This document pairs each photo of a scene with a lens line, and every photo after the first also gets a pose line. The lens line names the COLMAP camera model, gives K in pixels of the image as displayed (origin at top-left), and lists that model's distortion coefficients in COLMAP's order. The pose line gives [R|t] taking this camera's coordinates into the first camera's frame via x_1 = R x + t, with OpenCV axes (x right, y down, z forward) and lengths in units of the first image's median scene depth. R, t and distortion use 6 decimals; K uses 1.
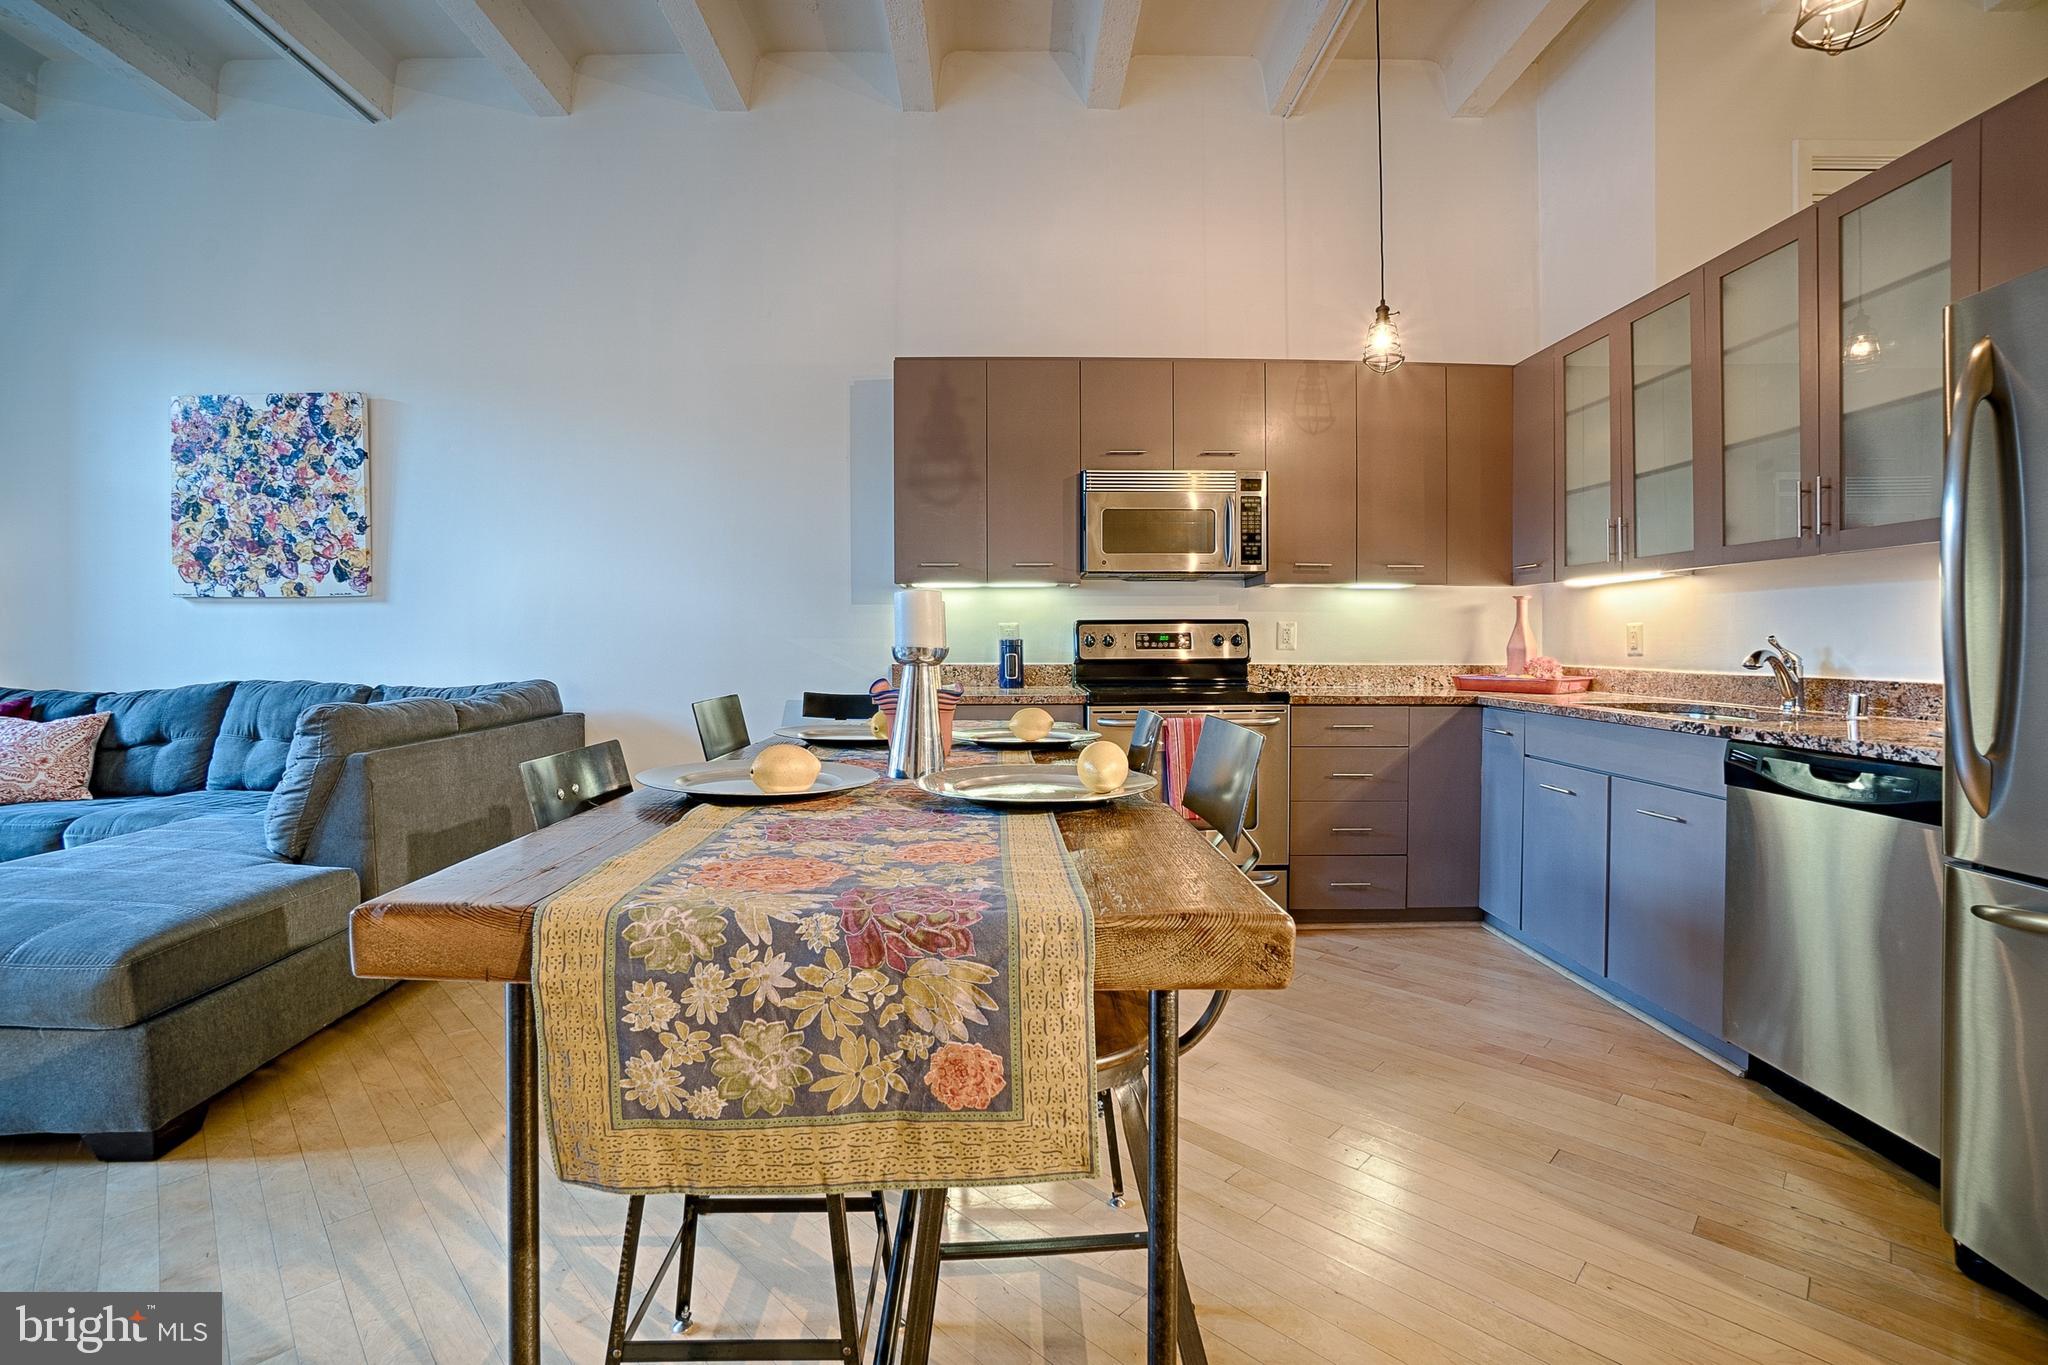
lens RADIAL K [[950.8, 0, 1017.3], [0, 950.8, 634.9], [0, 0, 1]] dist [-0.020239, 0.000102]
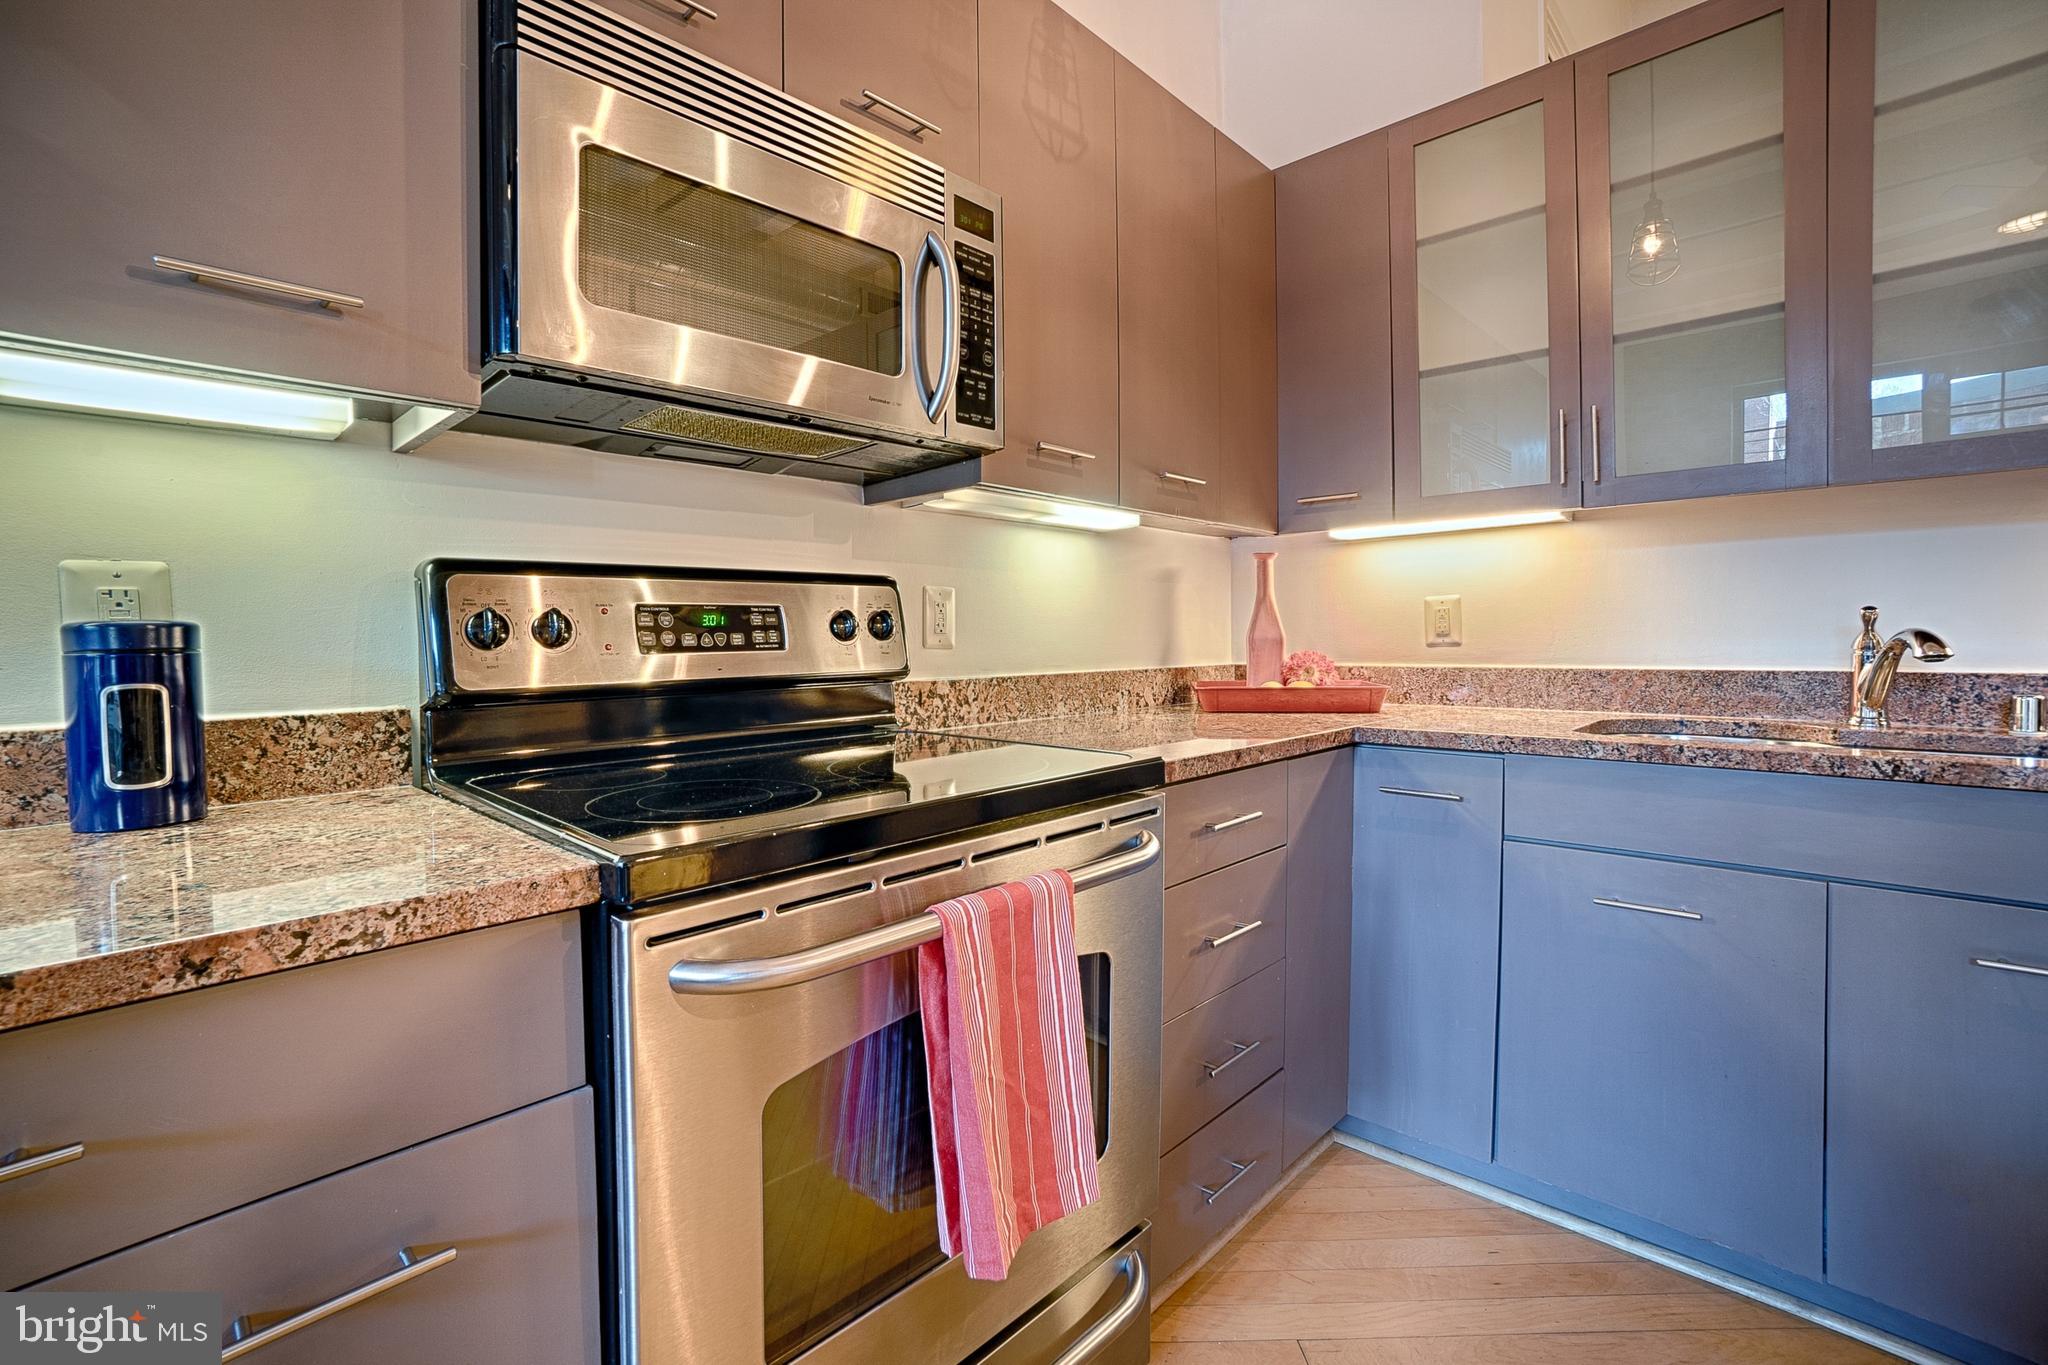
lens RADIAL K [[950.8, 0, 1017.3], [0, 950.8, 634.9], [0, 0, 1]] dist [-0.020239, 0.000102]
pose [[0.701860, -0.008409, 0.712266, -0.018855], [0.009697, 0.999950, 0.002250, 0.009816], [-0.712249, 0.005327, 0.701906, 0.702368]]
